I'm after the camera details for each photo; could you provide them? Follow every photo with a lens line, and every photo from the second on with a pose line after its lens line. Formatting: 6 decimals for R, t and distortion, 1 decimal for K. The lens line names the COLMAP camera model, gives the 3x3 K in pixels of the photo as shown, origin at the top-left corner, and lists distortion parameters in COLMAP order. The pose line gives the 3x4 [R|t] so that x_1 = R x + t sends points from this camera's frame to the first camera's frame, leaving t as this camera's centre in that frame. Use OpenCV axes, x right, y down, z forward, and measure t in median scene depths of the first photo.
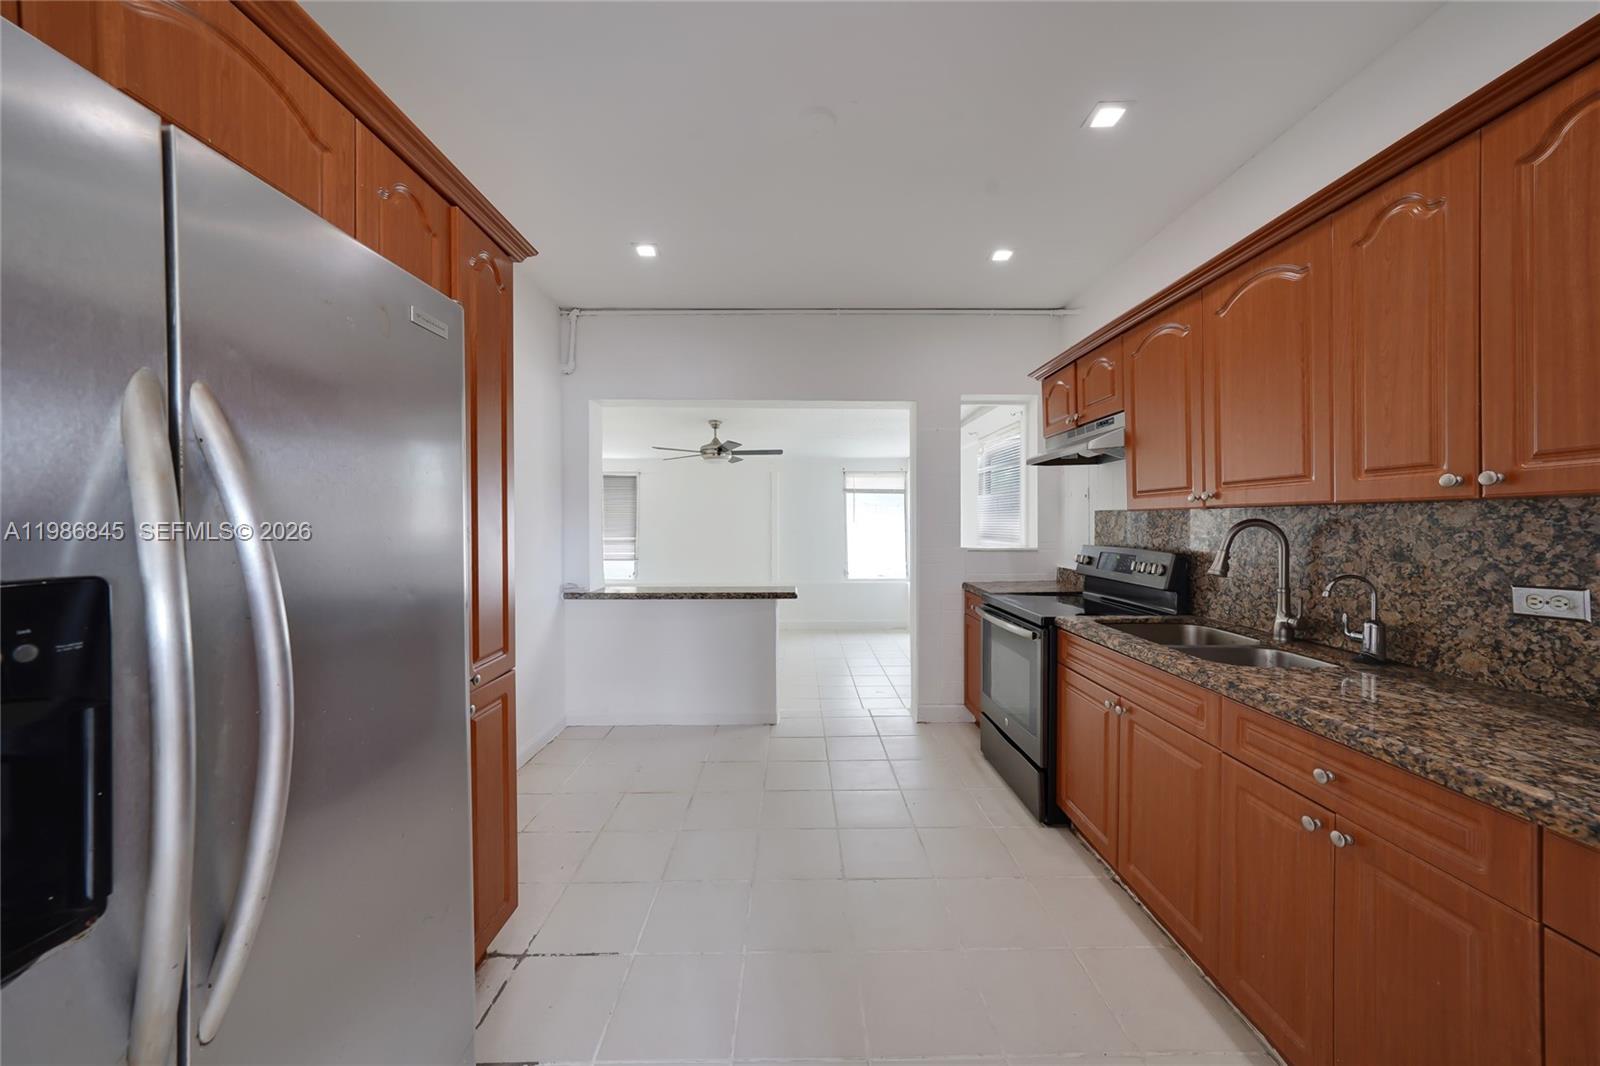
lens RADIAL K [[550.5, 0, 808.6], [0, 550.5, 528.5], [0, 0, 1]] dist [0.011564, 0.001551]
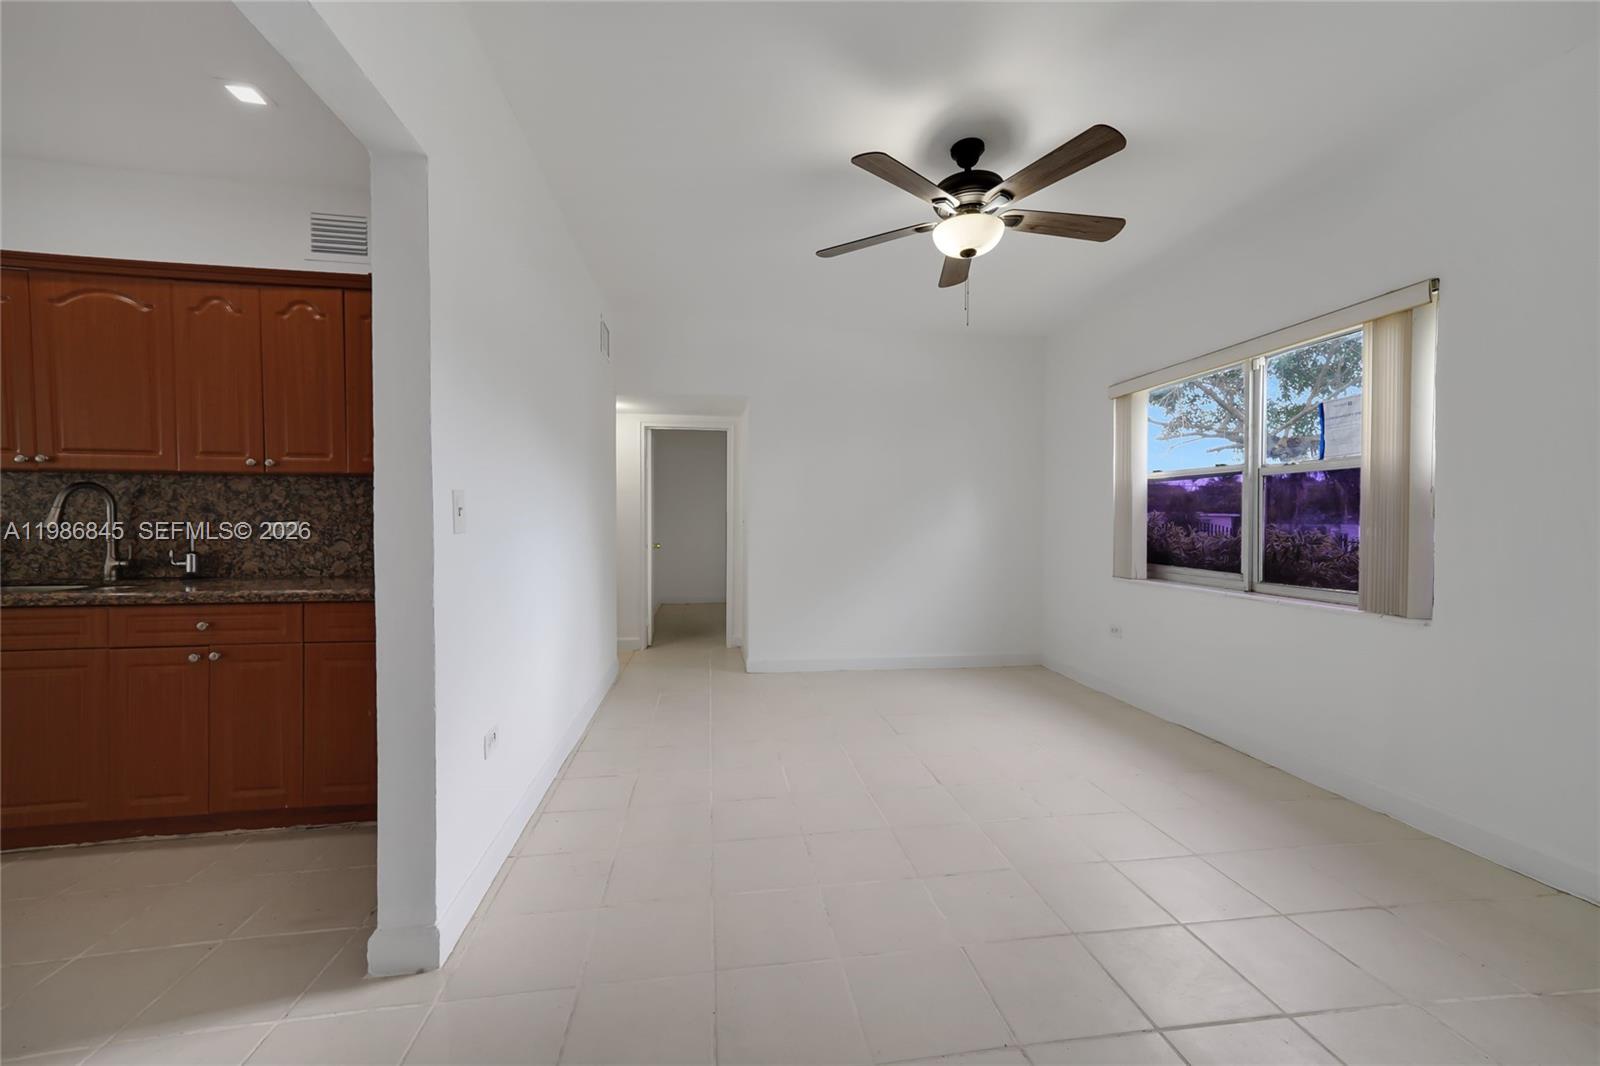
lens RADIAL K [[614.9, 0, 800.2], [0, 614.9, 529.3], [0, 0, 1]] dist [0.014359, 0.001827]
pose [[-0.125583, -0.011988, 0.992011, -0.940105], [0.009075, 0.999871, 0.013232, 0.103479], [-0.992042, 0.010664, -0.125458, -0.457489]]
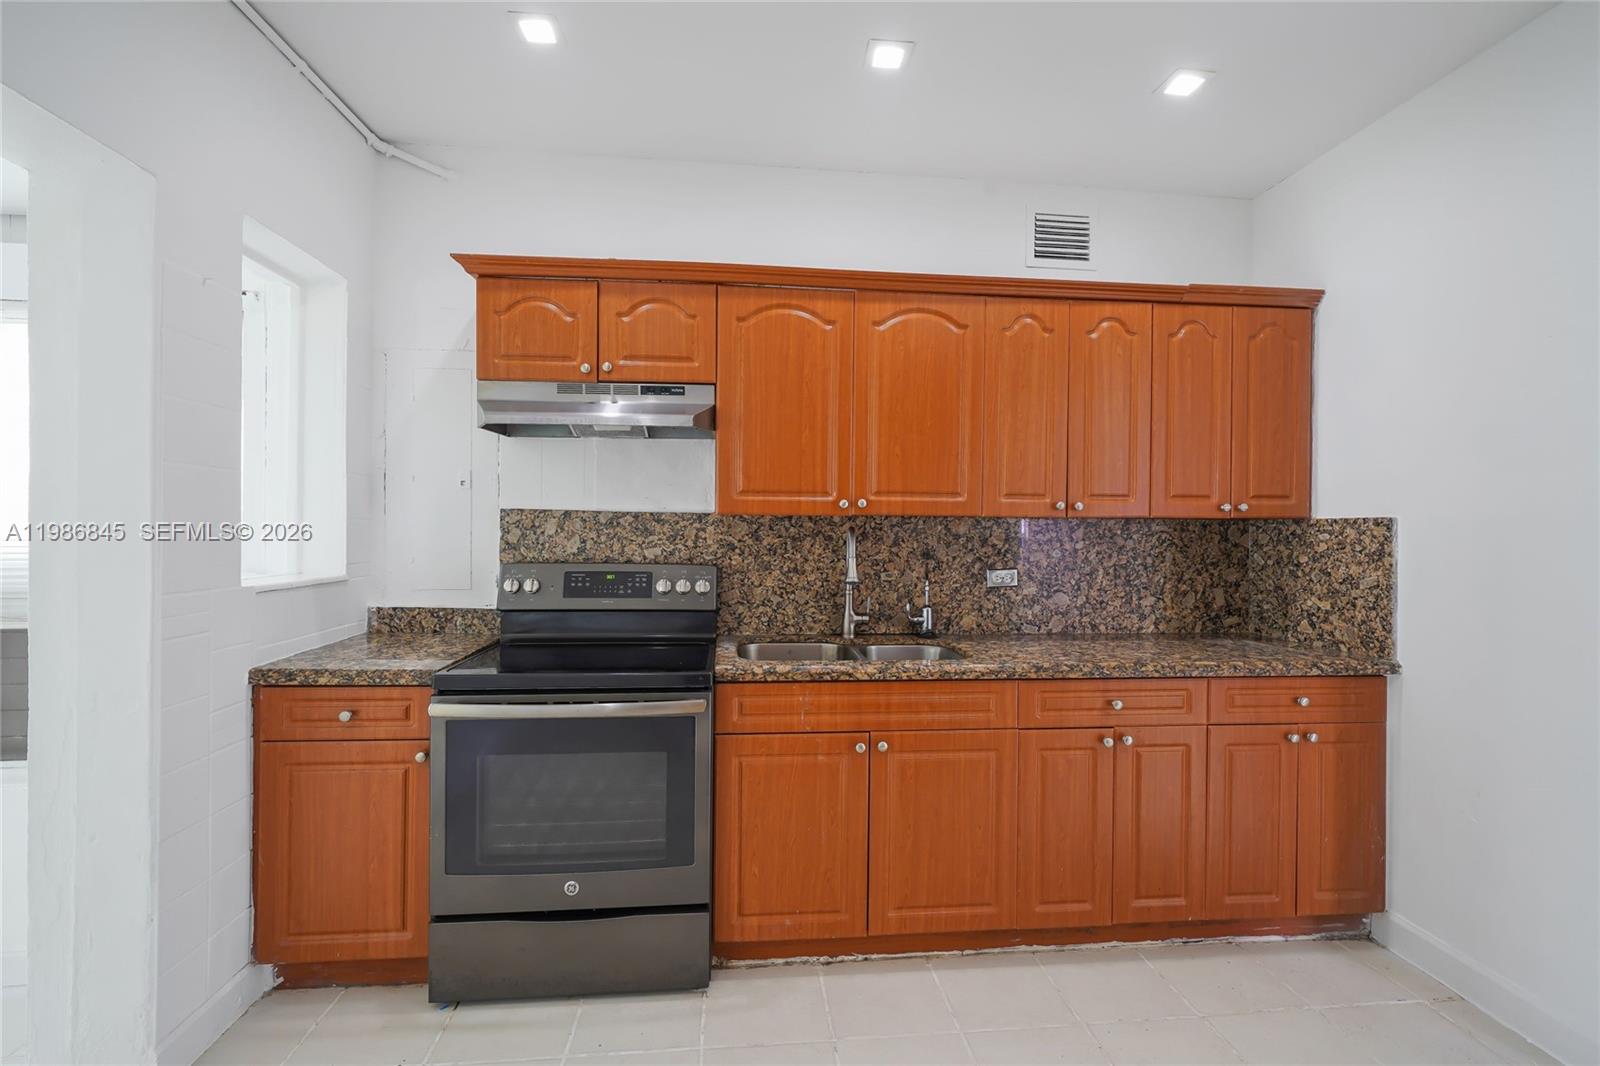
lens RADIAL K [[696.3, 0, 806.0], [0, 696.3, 529.3], [0, 0, 1]] dist [-0.011456, -0.000041]
pose [[-0.069614, 0.000949, 0.997574, -0.644704], [0.002919, 0.999995, -0.000747, -0.014322], [-0.997570, 0.002860, -0.069616, 1.491904]]
